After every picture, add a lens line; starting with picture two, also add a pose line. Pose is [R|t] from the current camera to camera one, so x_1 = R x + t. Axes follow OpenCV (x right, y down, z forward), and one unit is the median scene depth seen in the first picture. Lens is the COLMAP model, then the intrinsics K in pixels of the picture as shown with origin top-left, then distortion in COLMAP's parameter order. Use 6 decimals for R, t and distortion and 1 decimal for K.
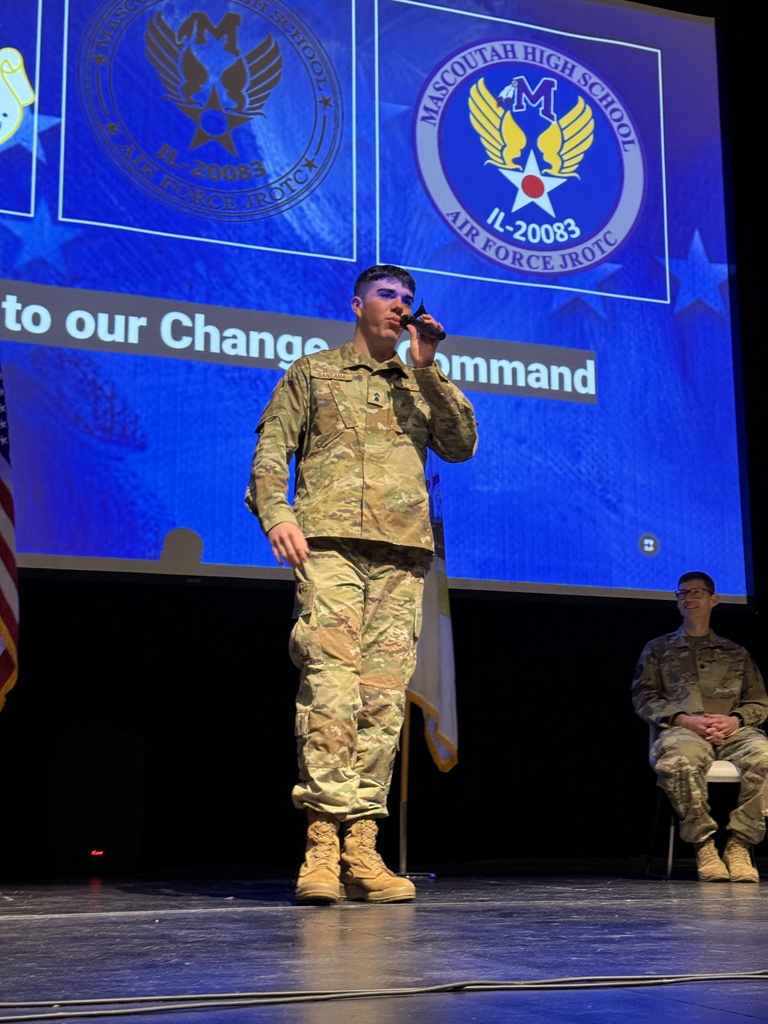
lens RADIAL K [[1437.7, 0, 405.2], [0, 1437.7, 515.4], [0, 0, 1]] dist [0.126968, 0.000000]
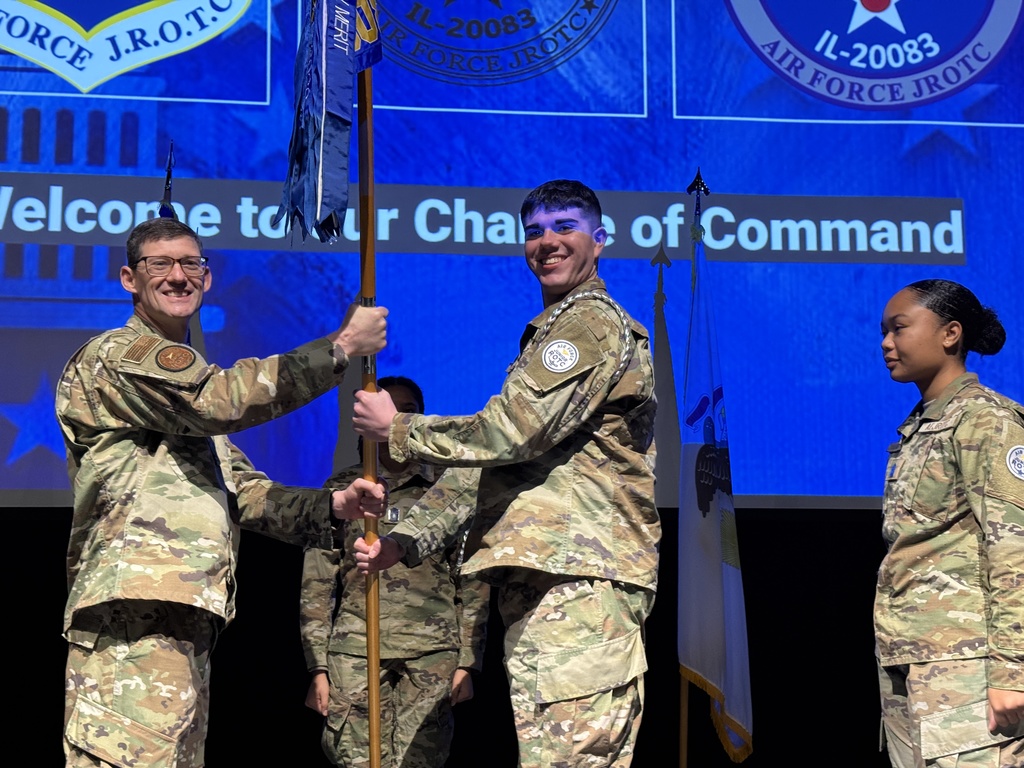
lens RADIAL K [[1437.7, 0, 520.9], [0, 1437.7, 393.3], [0, 0, 1]] dist [0.126968, 0.000000]
pose [[0.966102, -0.036661, -0.255543, 0.103369], [0.049627, 0.997777, 0.044472, -0.057494], [0.253345, -0.055646, 0.965774, 0.165867]]
